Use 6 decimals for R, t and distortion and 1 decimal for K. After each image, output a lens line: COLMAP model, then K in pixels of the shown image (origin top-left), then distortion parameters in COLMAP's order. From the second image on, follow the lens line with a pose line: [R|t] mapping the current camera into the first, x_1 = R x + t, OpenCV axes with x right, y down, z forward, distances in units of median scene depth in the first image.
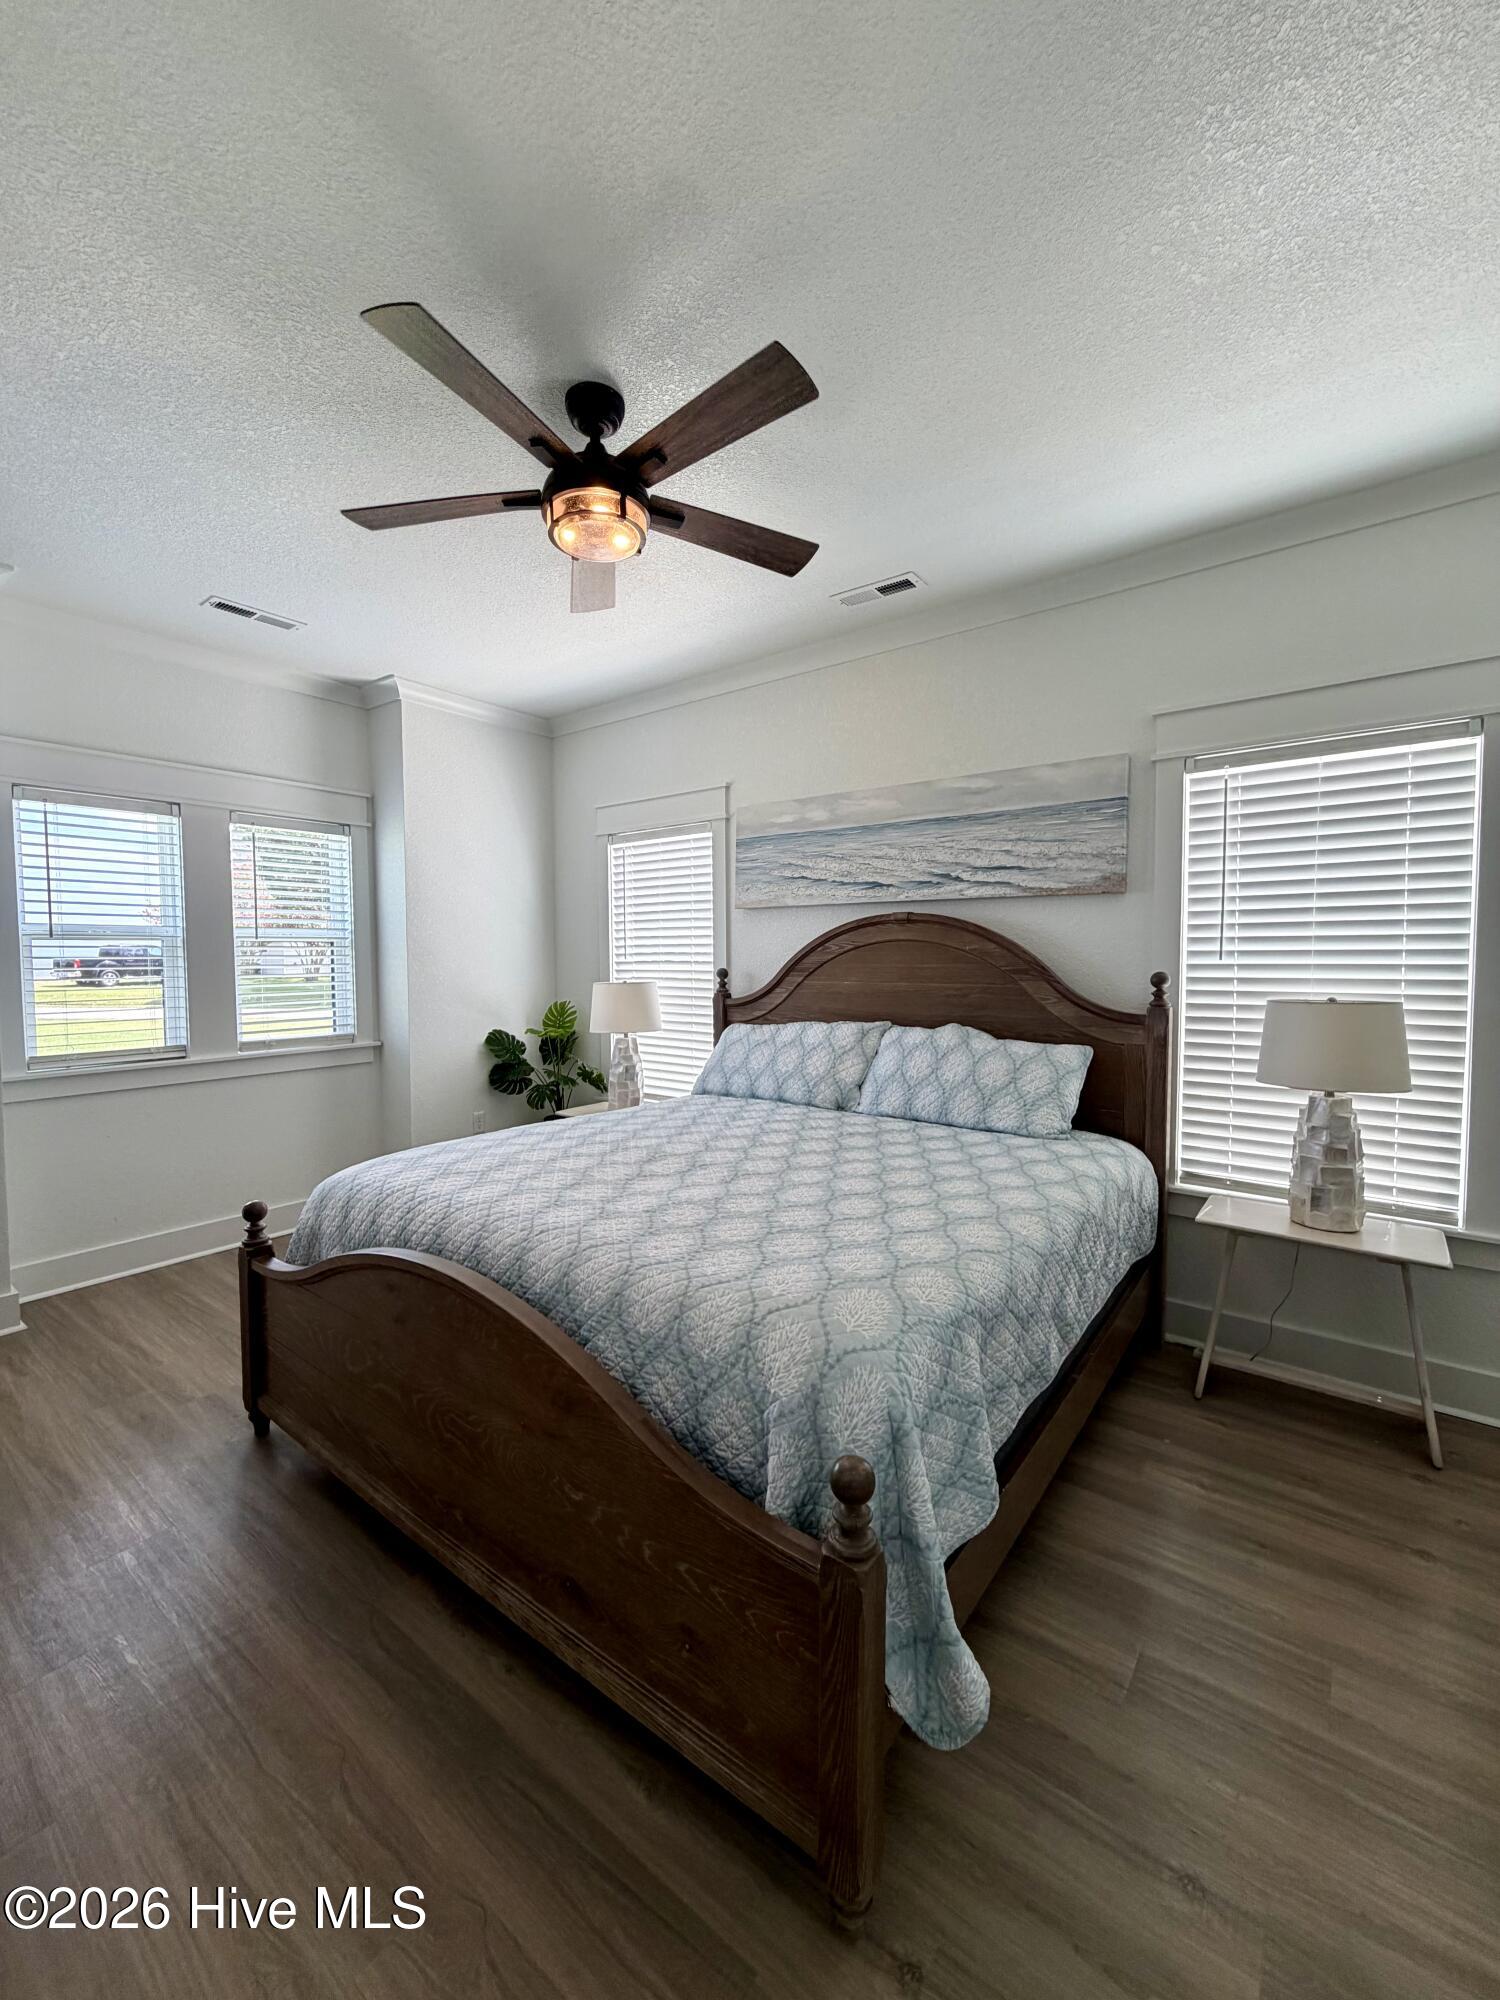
lens RADIAL K [[796.9, 0, 745.9], [0, 796.9, 998.2], [0, 0, 1]] dist [-0.000216, 0.000109]
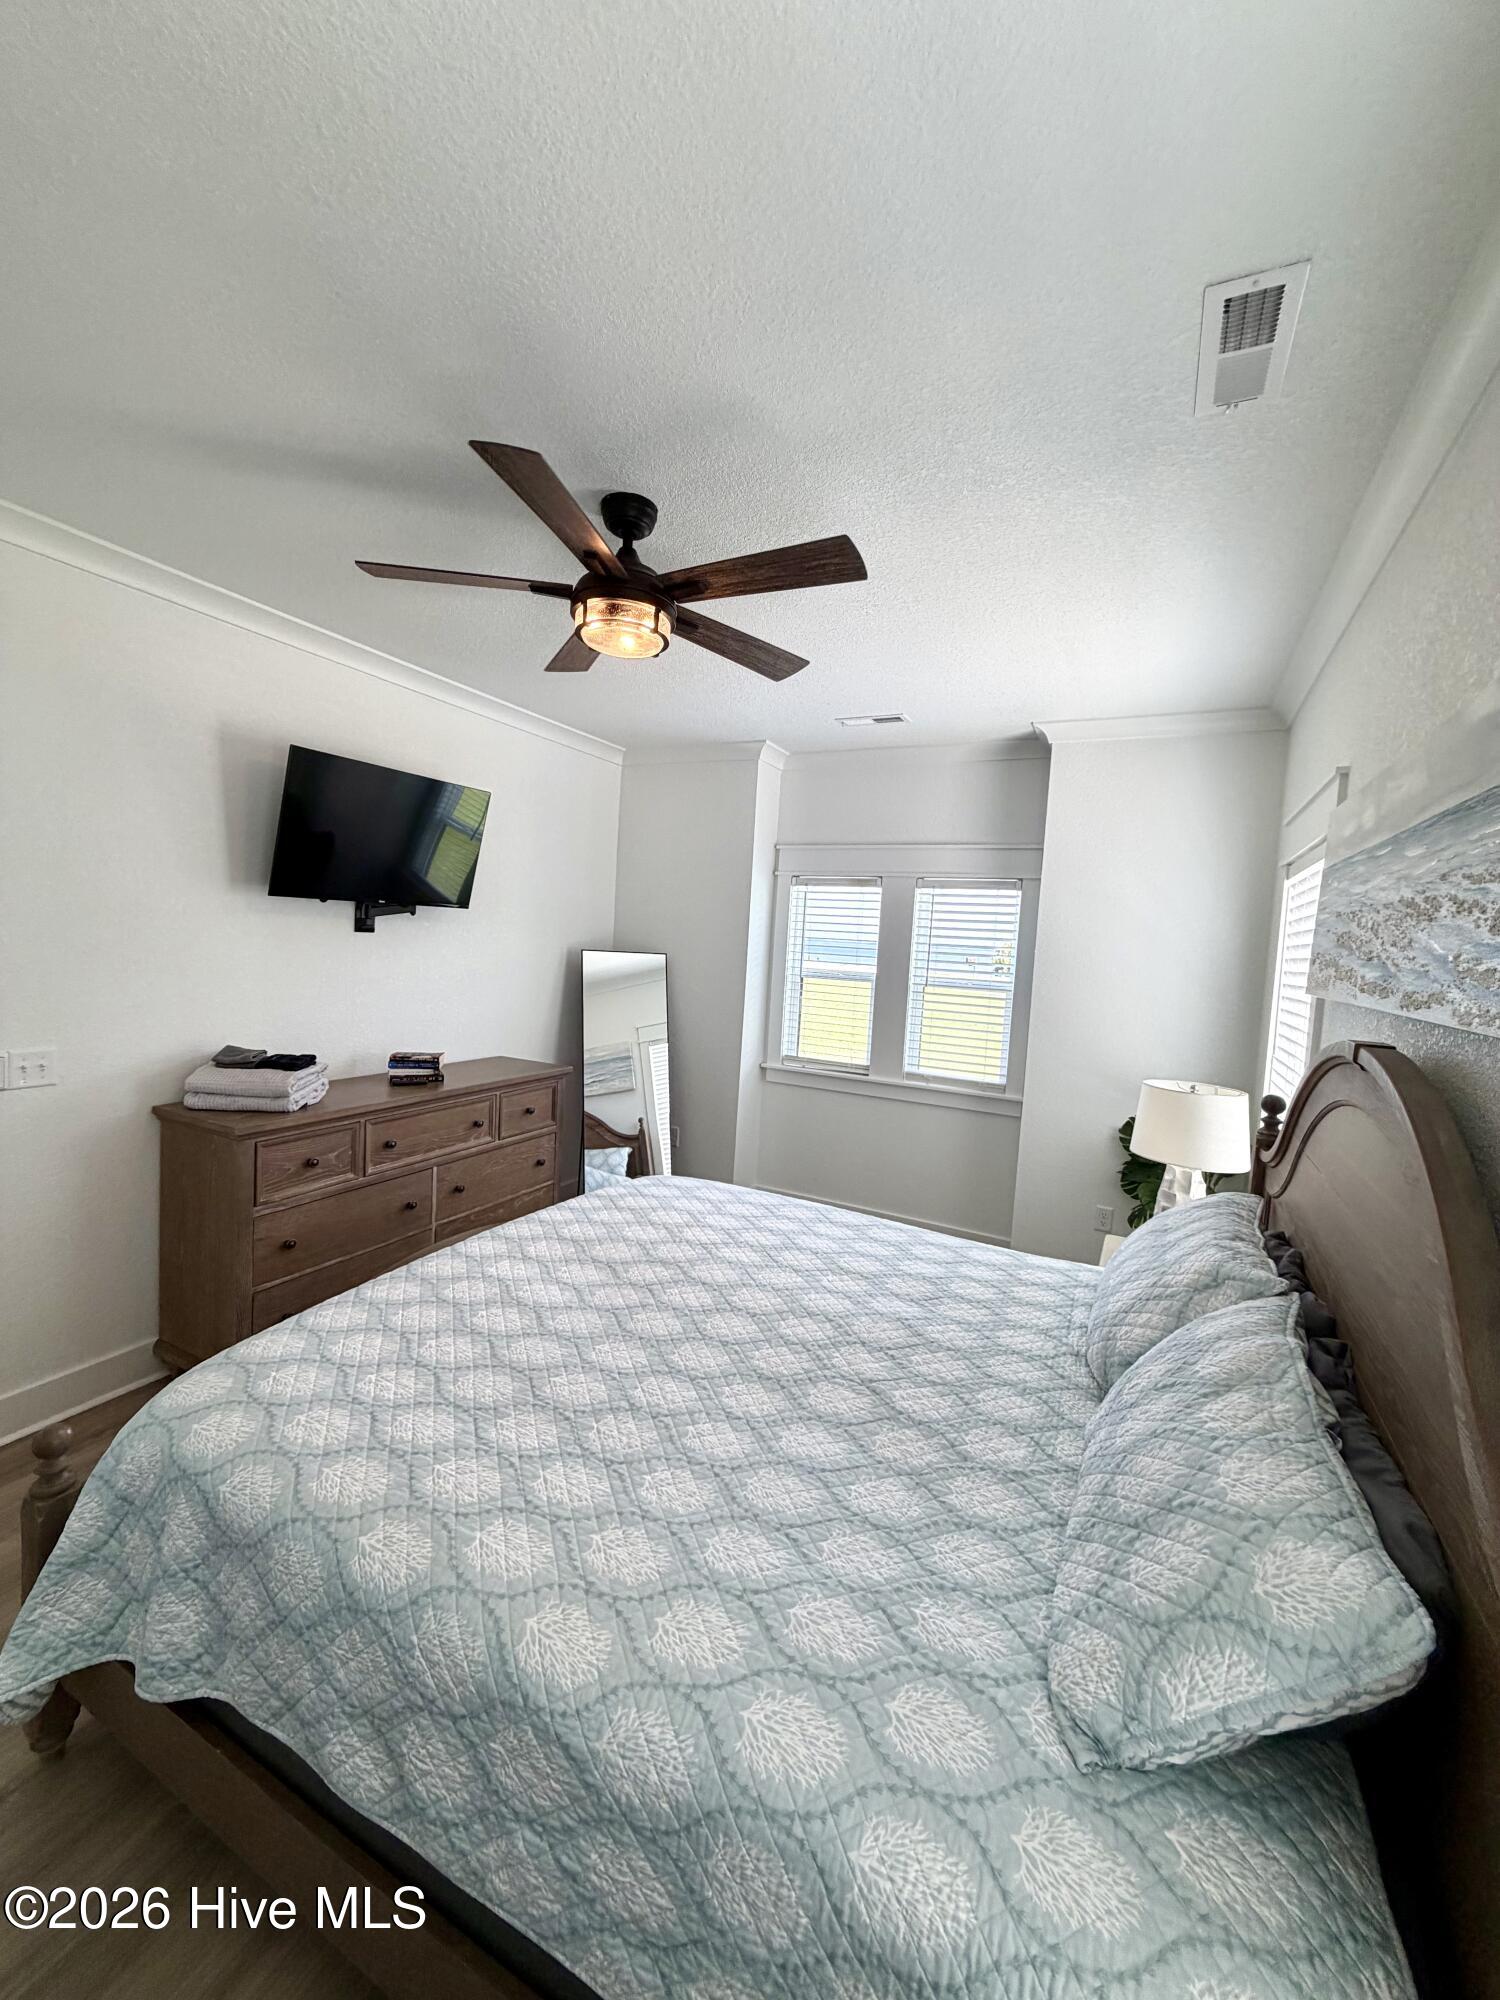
lens RADIAL K [[796.9, 0, 746.4], [0, 796.9, 988.8], [0, 0, 1]] dist [-0.000216, 0.000109]
pose [[0.181734, 0.075841, -0.980419, 0.494248], [-0.110859, 0.992245, 0.056207, -0.111956], [0.977079, 0.098474, 0.188733, 0.555896]]
